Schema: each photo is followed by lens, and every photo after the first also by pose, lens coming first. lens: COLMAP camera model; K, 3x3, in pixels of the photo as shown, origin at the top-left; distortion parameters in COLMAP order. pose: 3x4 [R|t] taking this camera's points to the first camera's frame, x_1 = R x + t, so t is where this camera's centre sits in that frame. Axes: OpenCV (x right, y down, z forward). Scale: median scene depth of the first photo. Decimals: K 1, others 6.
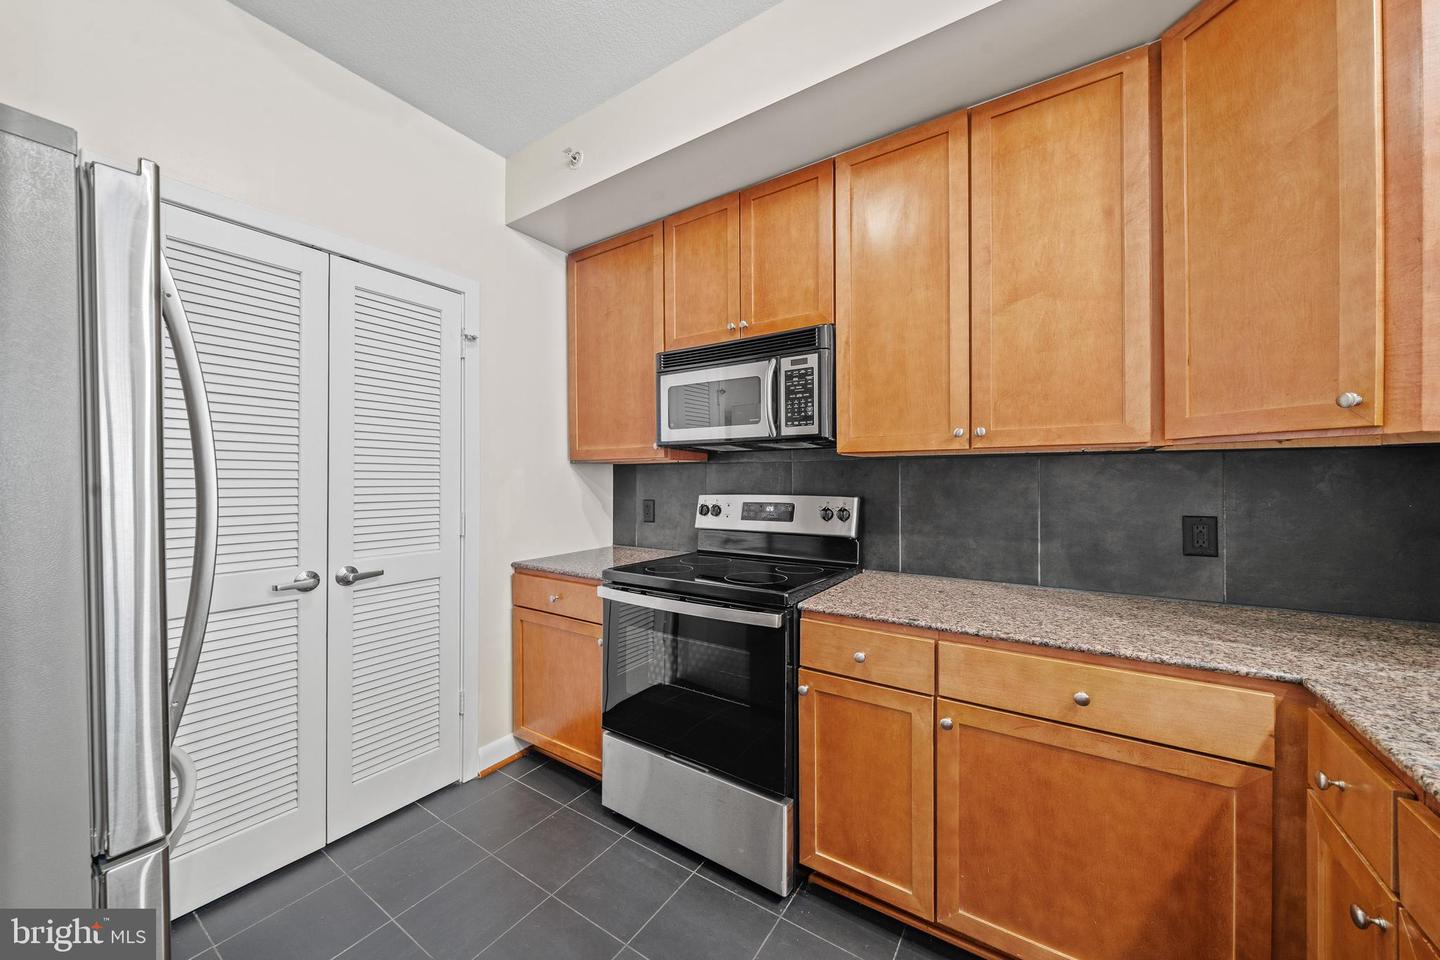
lens RADIAL K [[496.4, 0, 720.0], [0, 496.4, 480.0], [0, 0, 1]] dist [-0.000784, -0.000028]
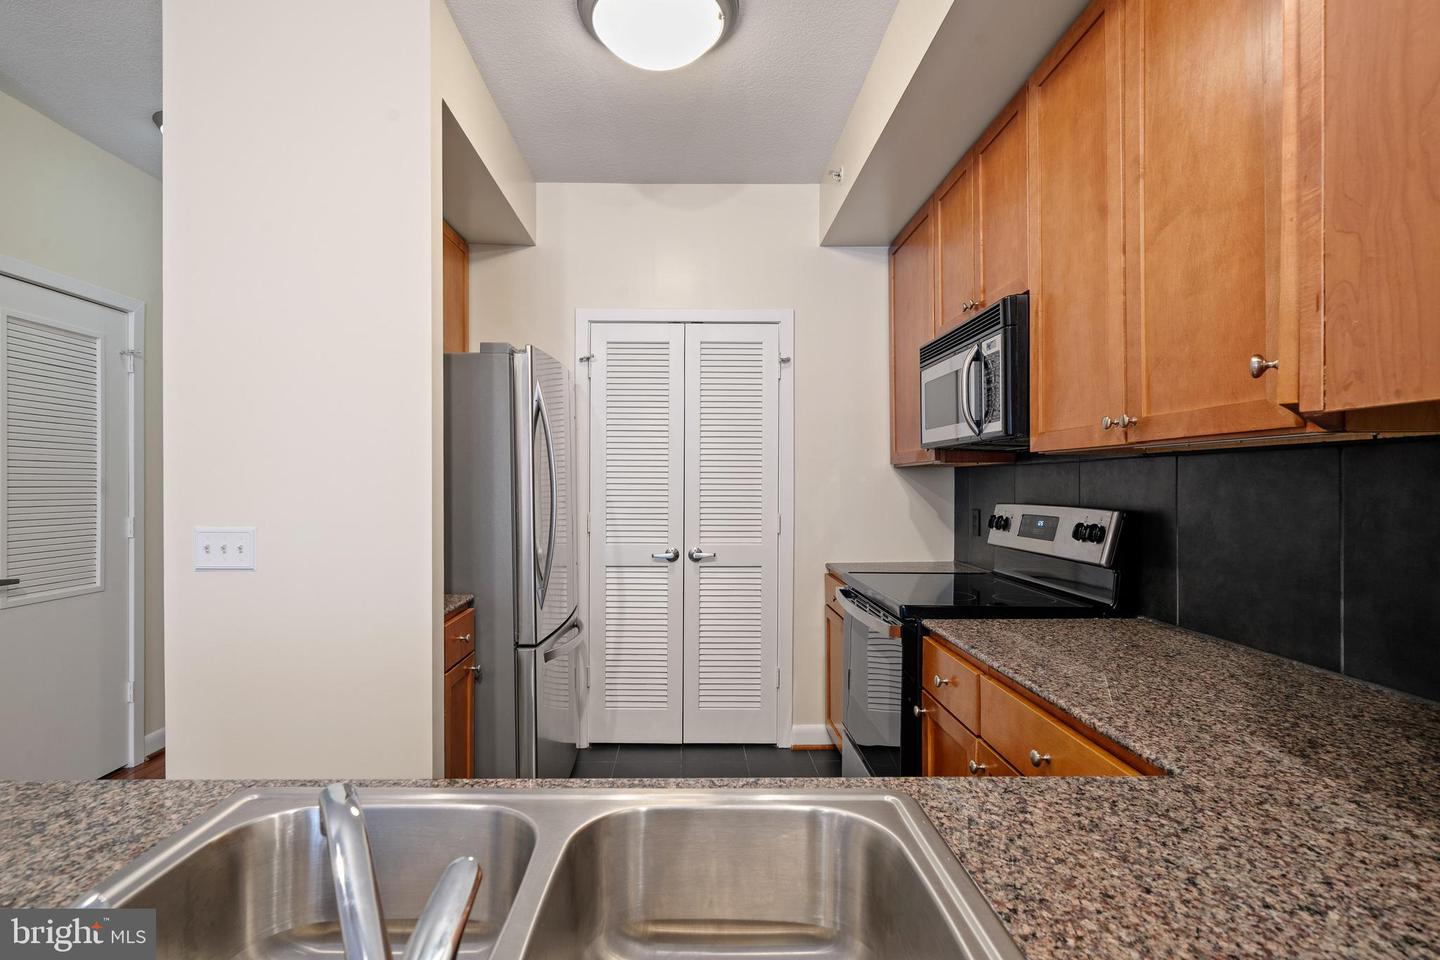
lens RADIAL K [[698.7, 0, 716.3], [0, 698.7, 486.6], [0, 0, 1]] dist [0.001592, 0.000321]
pose [[0.569184, 0.005629, -0.822191, 0.773595], [-0.003296, 0.999984, 0.004564, -0.003263], [0.822203, 0.000112, 0.569194, -0.045341]]
